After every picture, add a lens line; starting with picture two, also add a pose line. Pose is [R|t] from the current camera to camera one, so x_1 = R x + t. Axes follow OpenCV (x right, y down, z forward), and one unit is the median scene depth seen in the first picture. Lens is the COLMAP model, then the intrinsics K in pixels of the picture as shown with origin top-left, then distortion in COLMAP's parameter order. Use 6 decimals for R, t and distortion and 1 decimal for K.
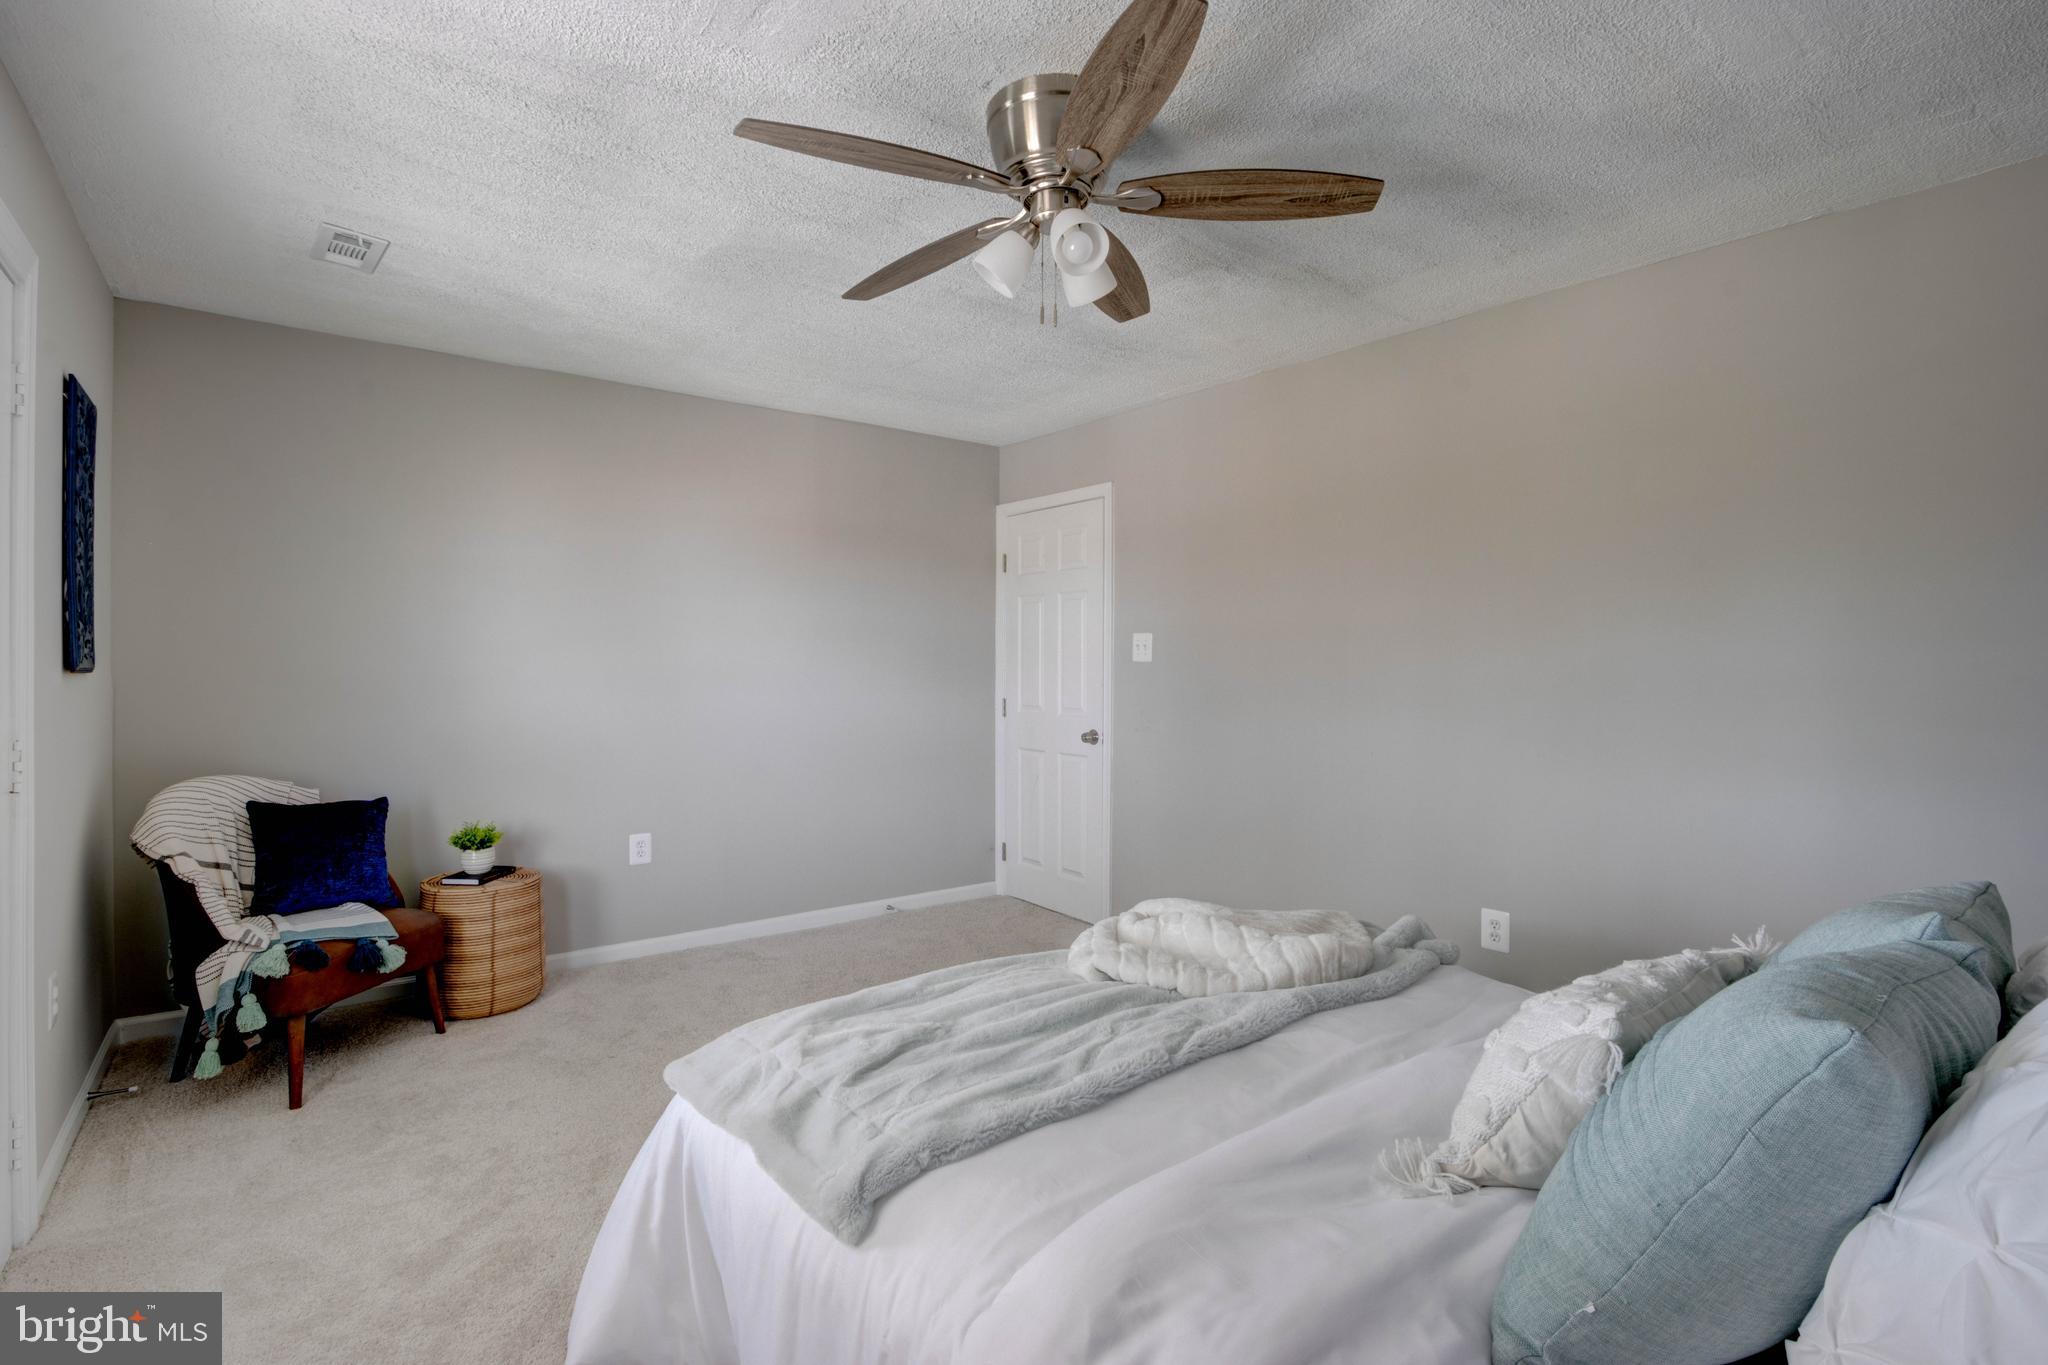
lens RADIAL K [[943.7, 0, 1023.2], [0, 943.7, 708.1], [0, 0, 1]] dist [-0.002086, 0.009211]
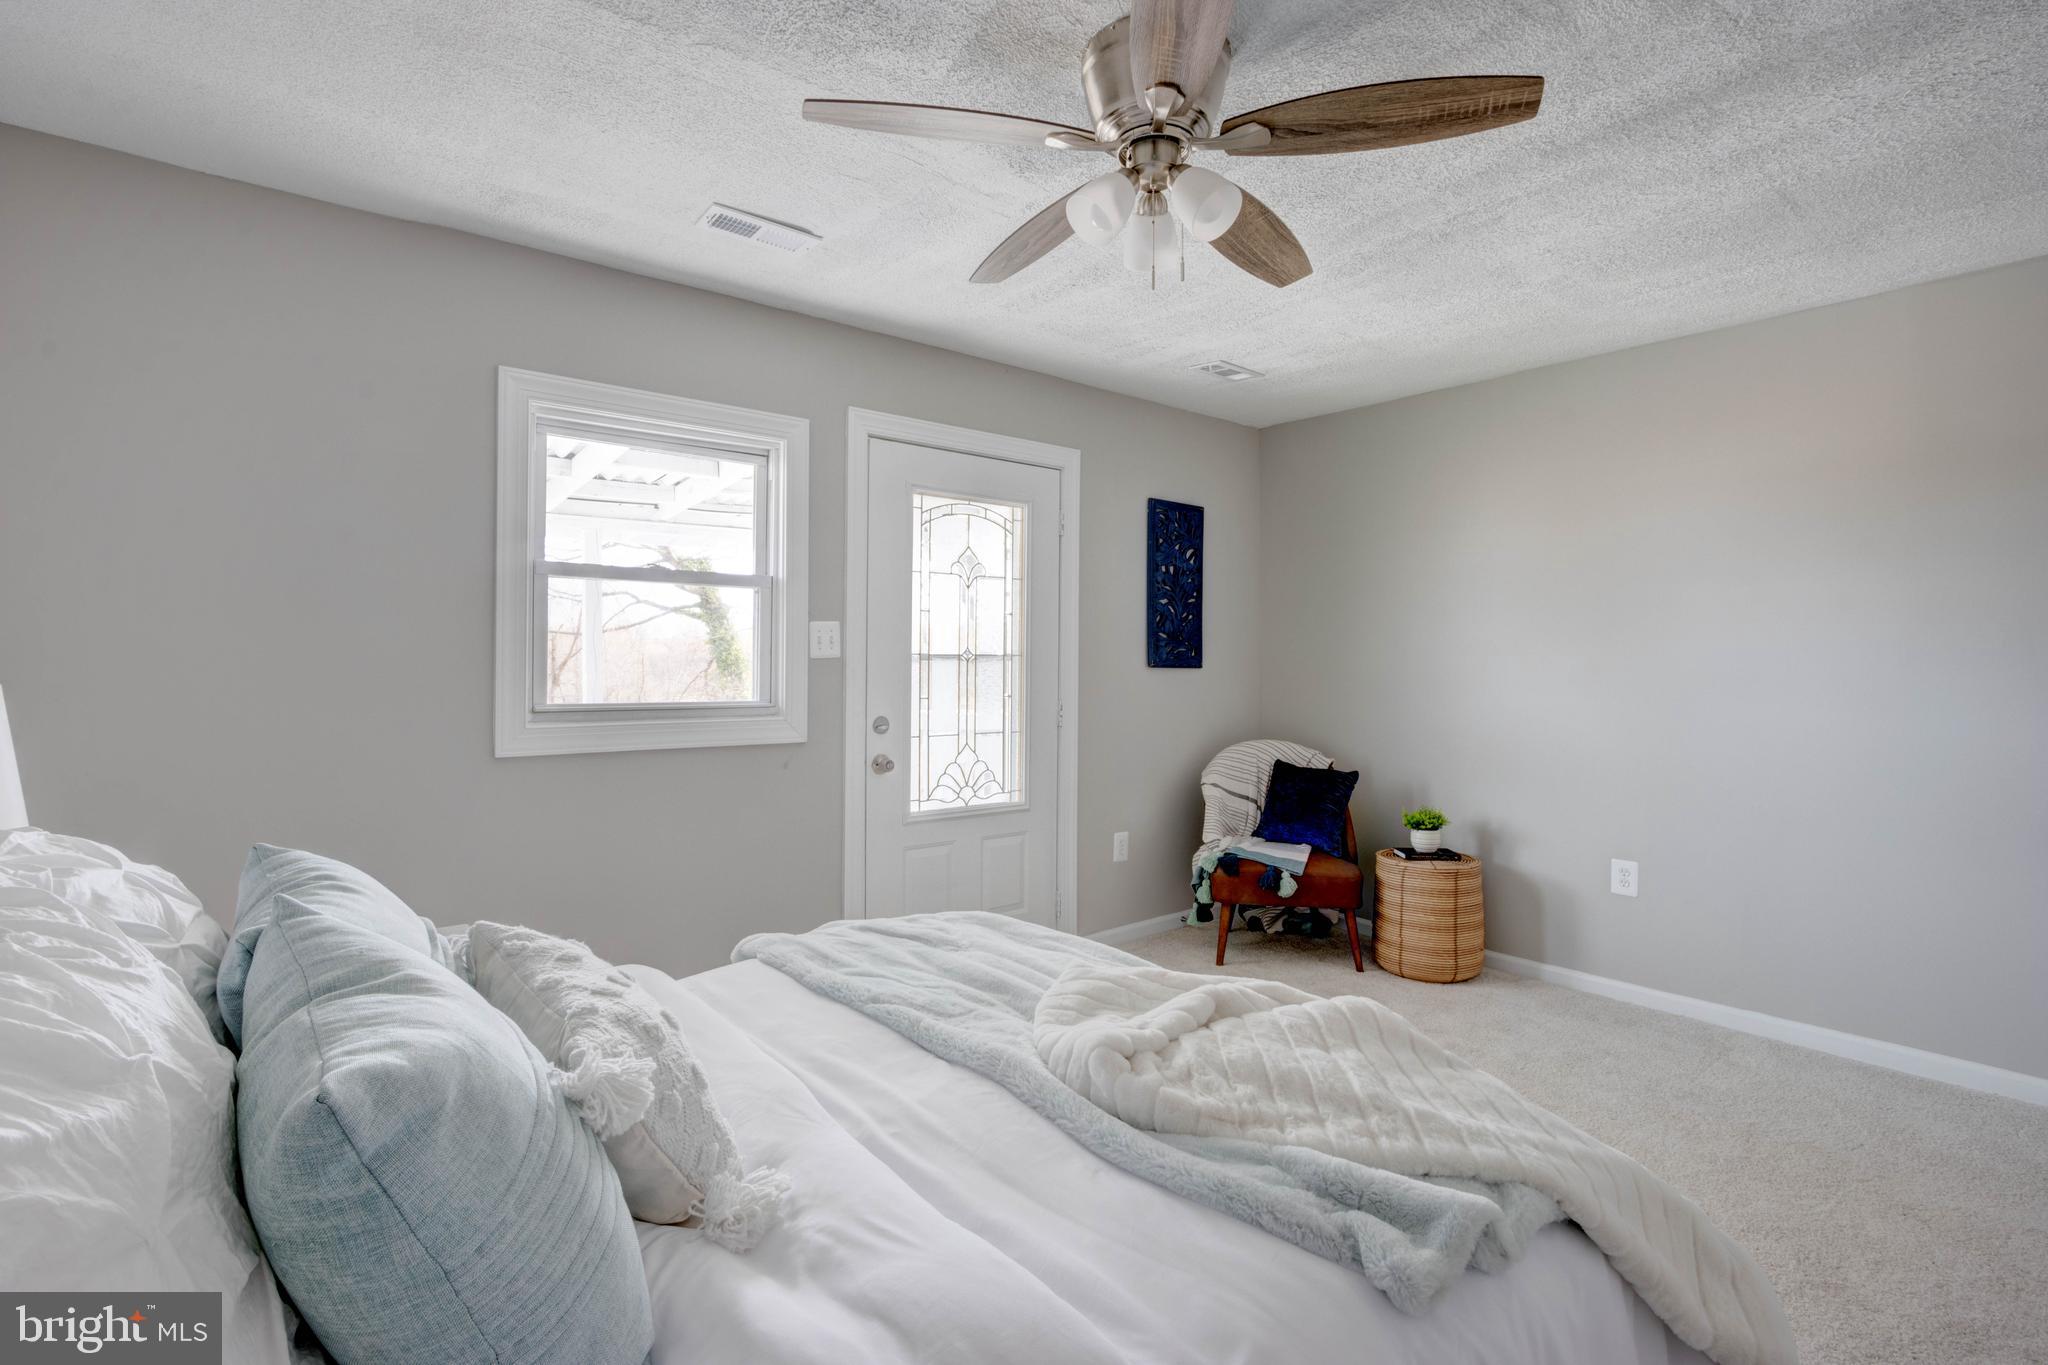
lens RADIAL K [[953.6, 0, 1015.5], [0, 953.6, 660.8], [0, 0, 1]] dist [-0.038558, 0.010533]
pose [[0.043847, -0.006135, -0.999019, 0.571257], [-0.058168, 0.998269, -0.008683, -0.015819], [0.997343, 0.058492, 0.043414, 0.486991]]
